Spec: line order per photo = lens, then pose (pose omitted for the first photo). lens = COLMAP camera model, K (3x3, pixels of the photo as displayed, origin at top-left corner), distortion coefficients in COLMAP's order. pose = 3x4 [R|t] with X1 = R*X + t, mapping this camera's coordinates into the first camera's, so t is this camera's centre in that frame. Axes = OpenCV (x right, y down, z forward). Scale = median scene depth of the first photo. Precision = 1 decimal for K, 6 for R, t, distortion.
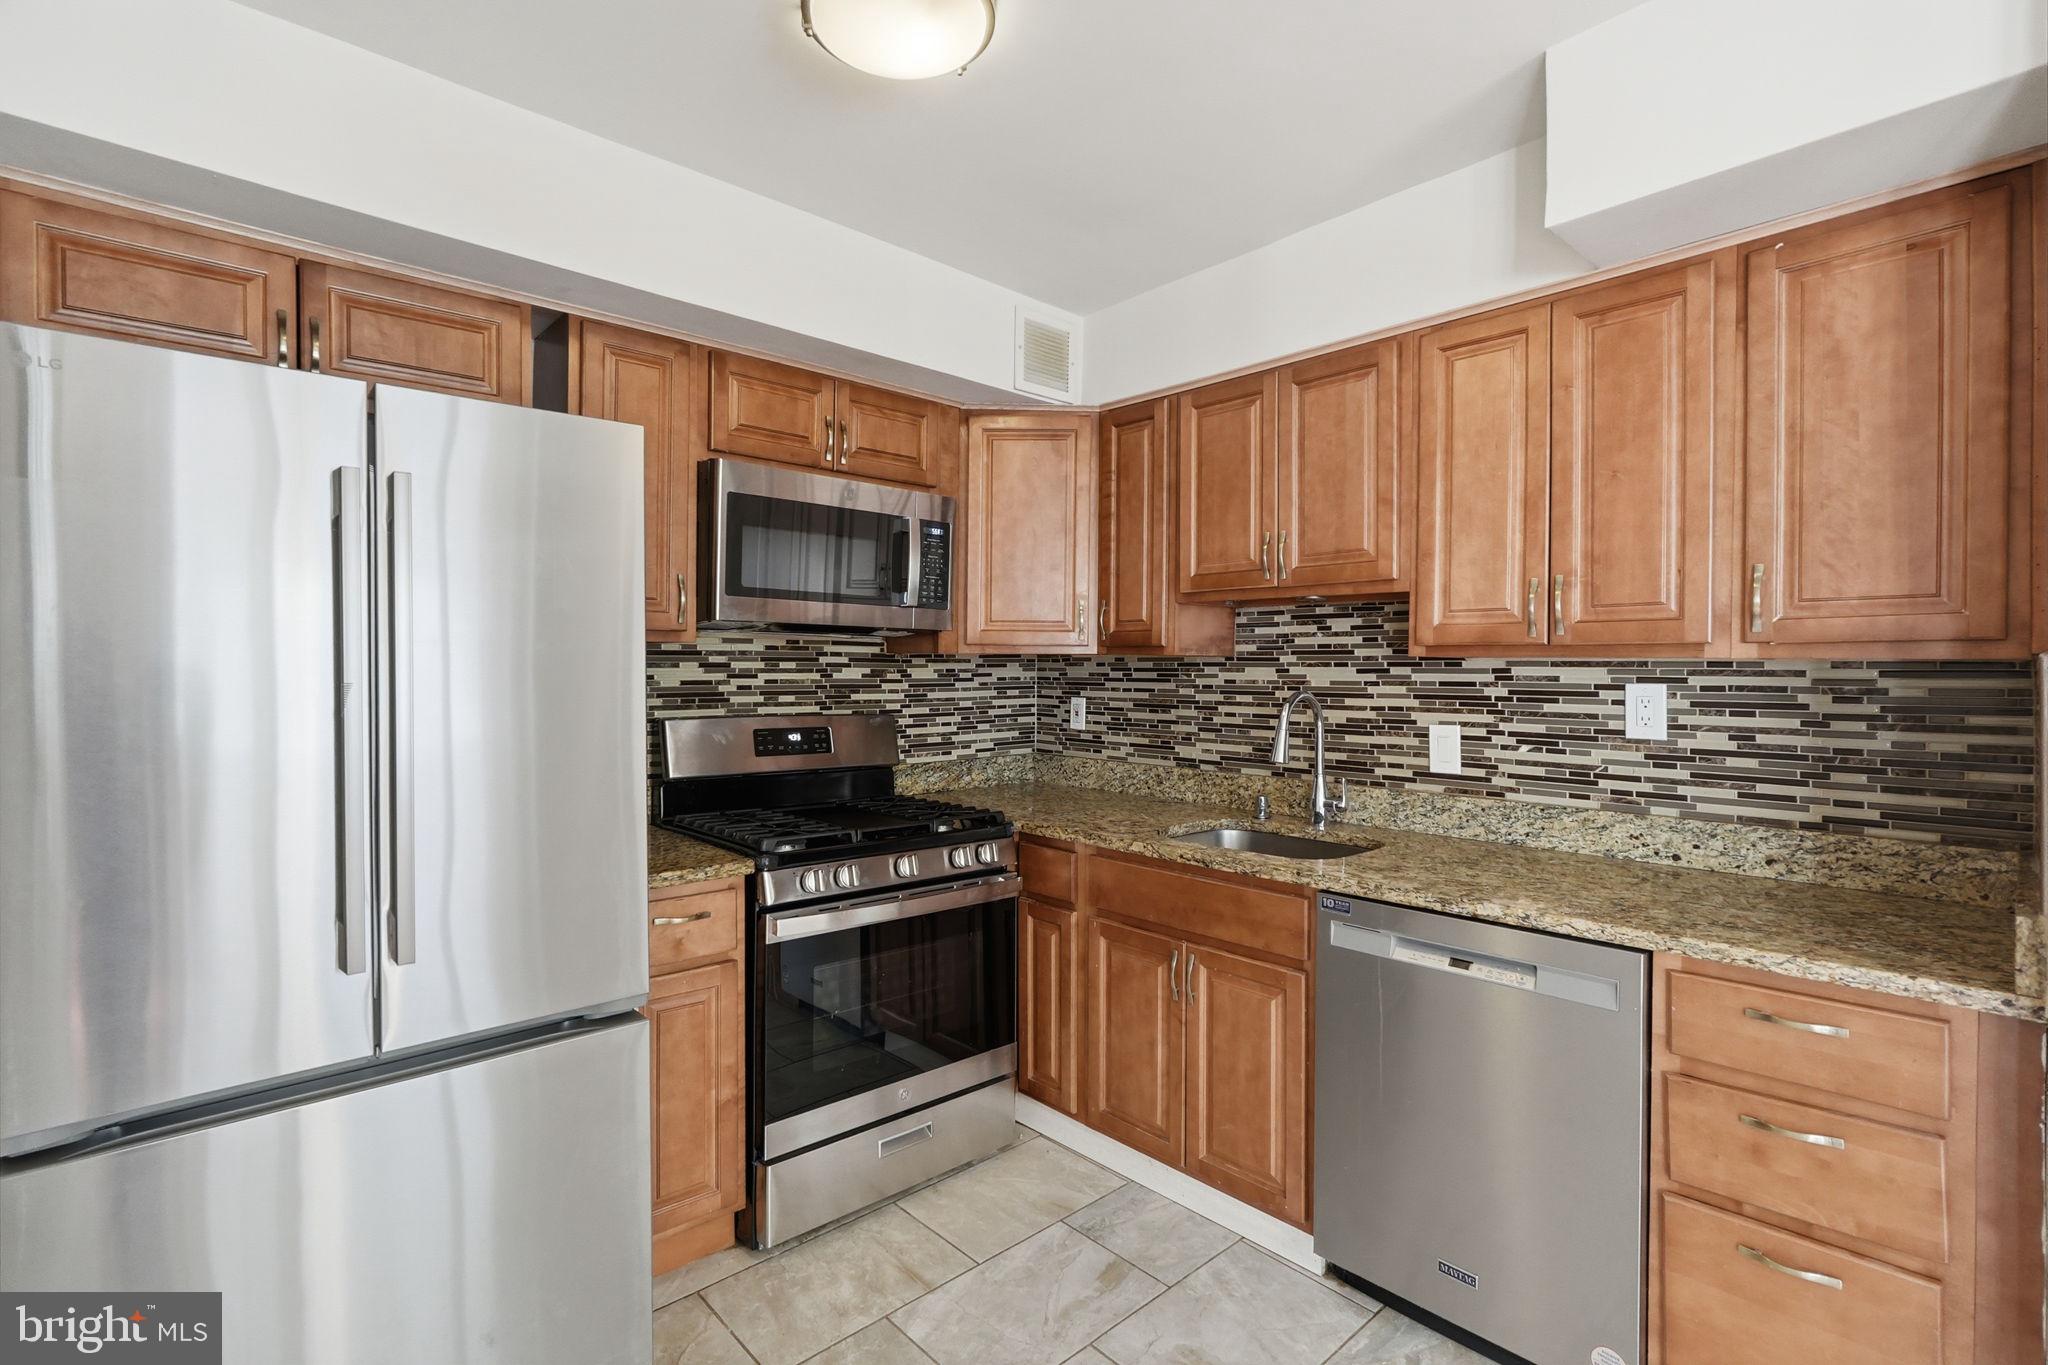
lens RADIAL K [[940.3, 0, 1022.2], [0, 940.3, 674.0], [0, 0, 1]] dist [-0.012507, 0.000318]
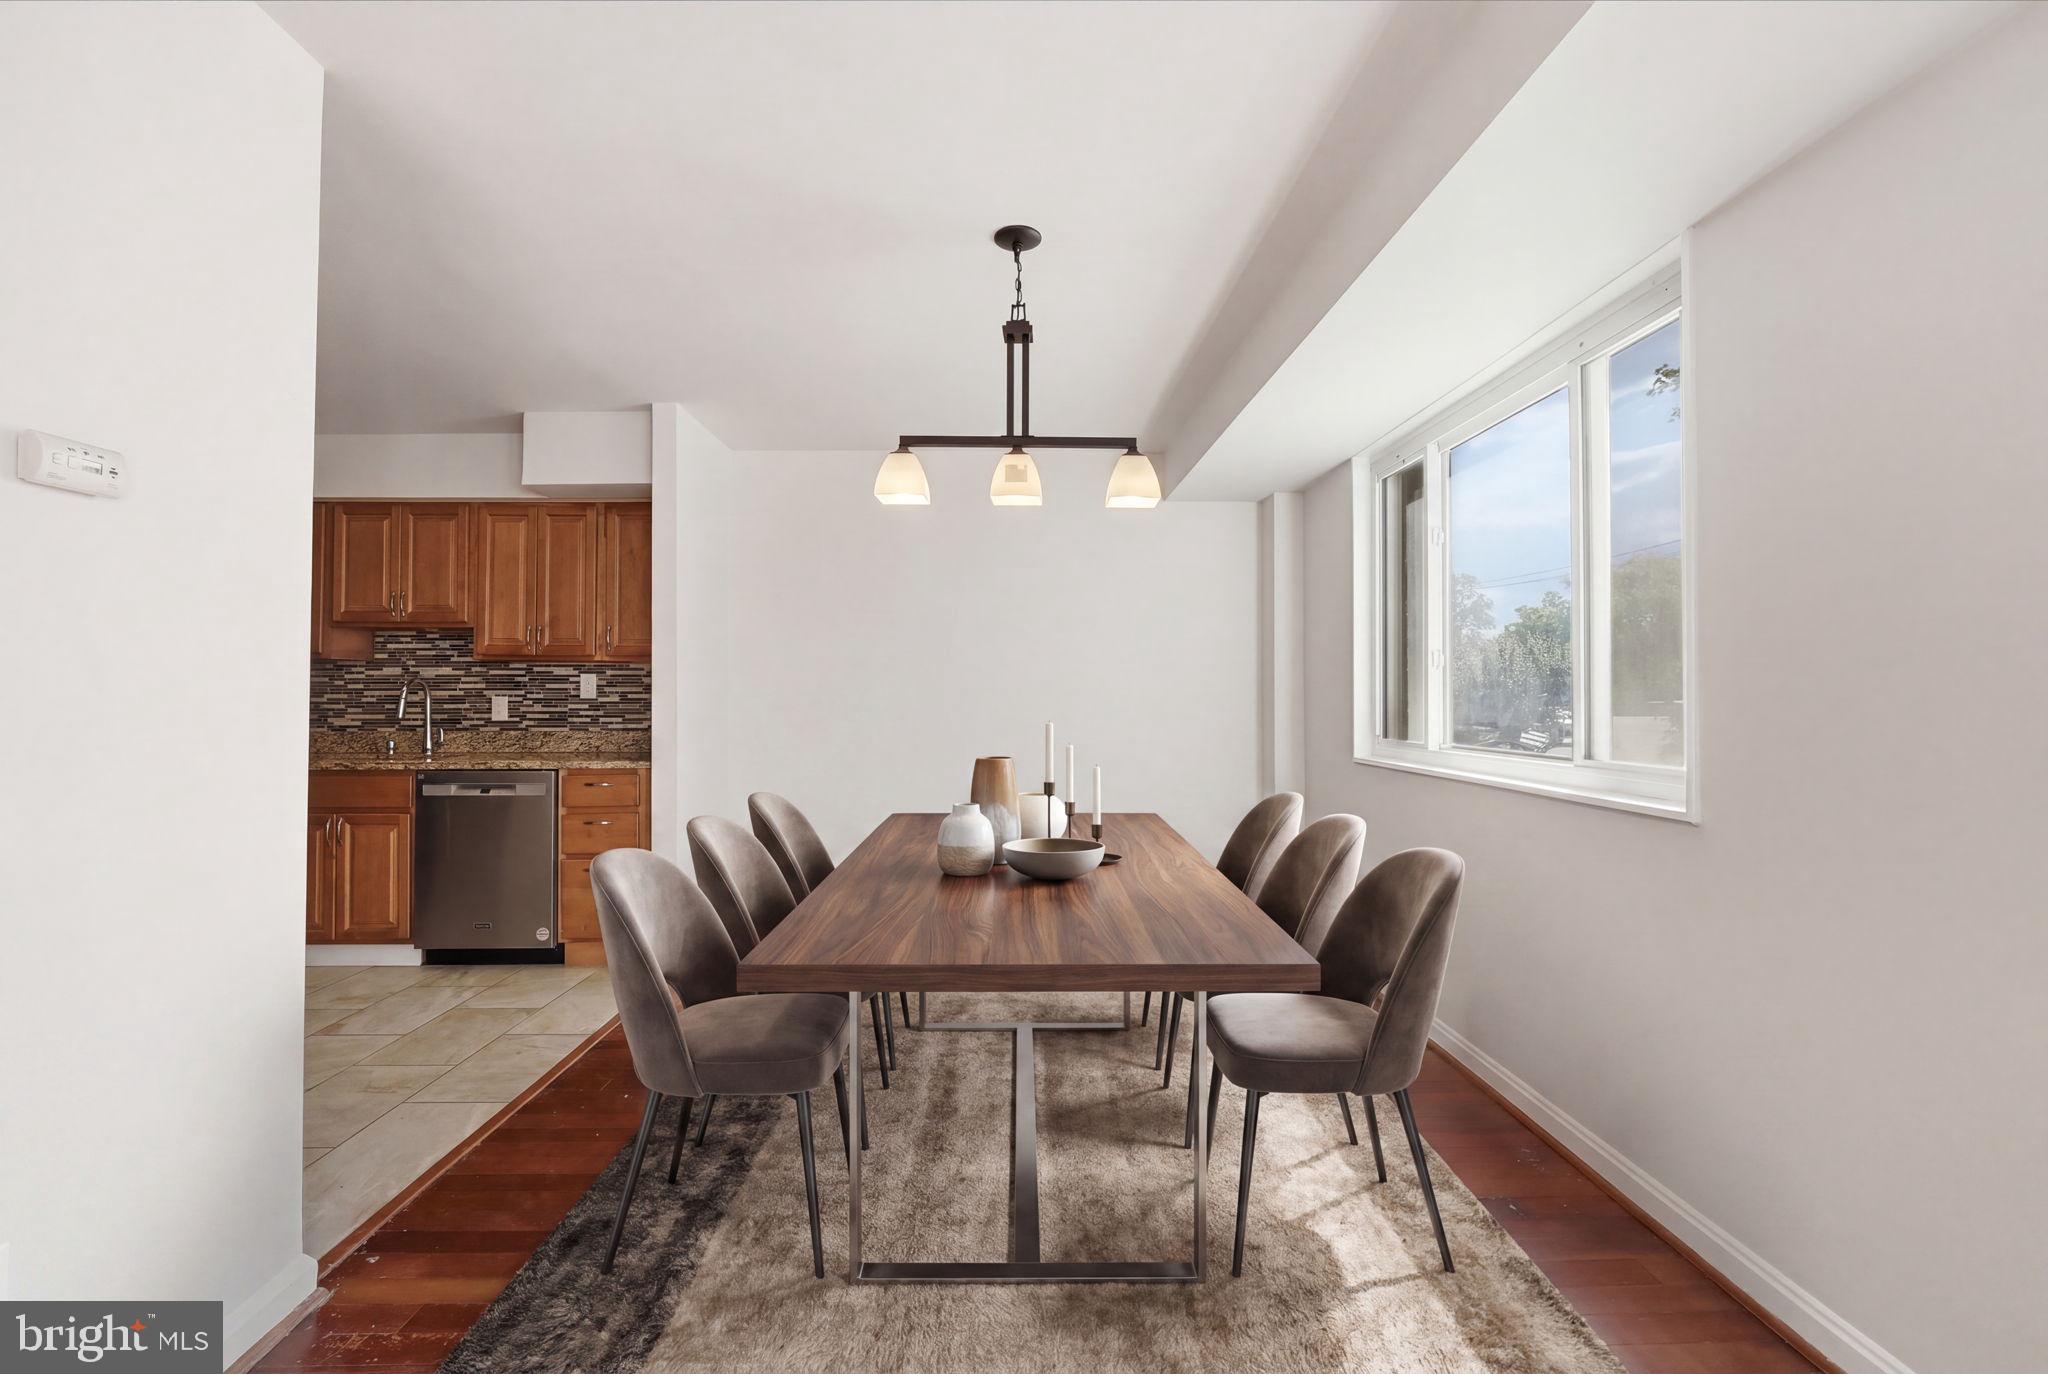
lens RADIAL K [[854.2, 0, 1014.7], [0, 854.2, 681.6], [0, 0, 1]] dist [-0.010538, 0.000021]
pose [[0.661037, 0.009675, 0.750291, -0.172761], [0.007500, 0.999782, -0.019500, 0.063971], [-0.750316, 0.018518, 0.660820, -0.966889]]
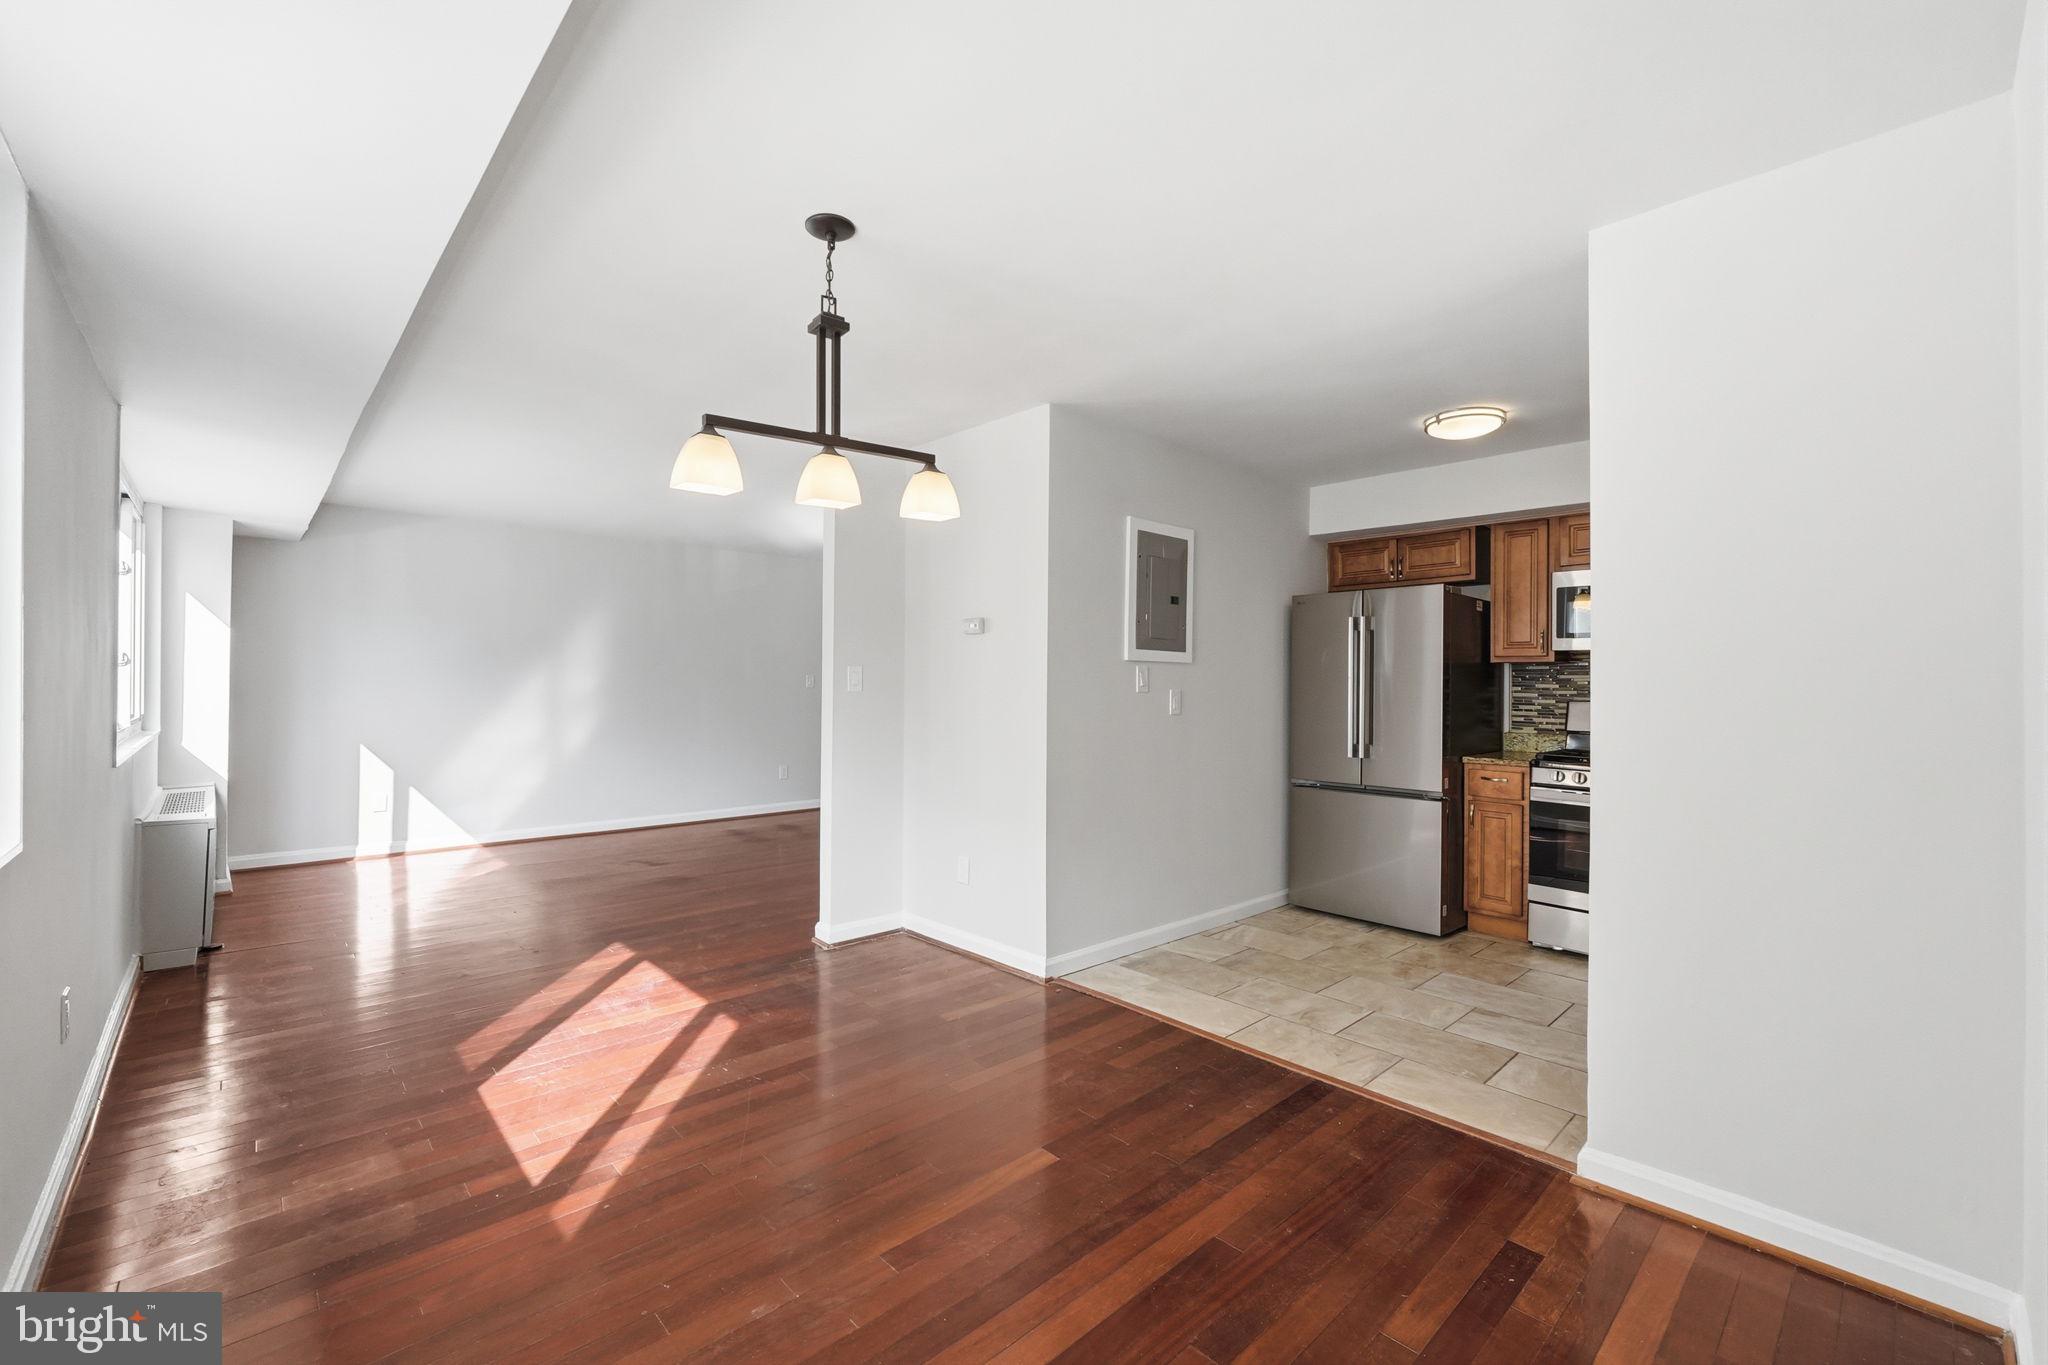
lens RADIAL K [[847.7, 0, 1022.1], [0, 847.7, 675.6], [0, 0, 1]] dist [-0.017858, 0.004688]
pose [[0.008209, -0.011809, -0.999897, 1.395450], [-0.016323, 0.999795, -0.011941, 0.035178], [0.999833, 0.016419, 0.008014, -0.163825]]
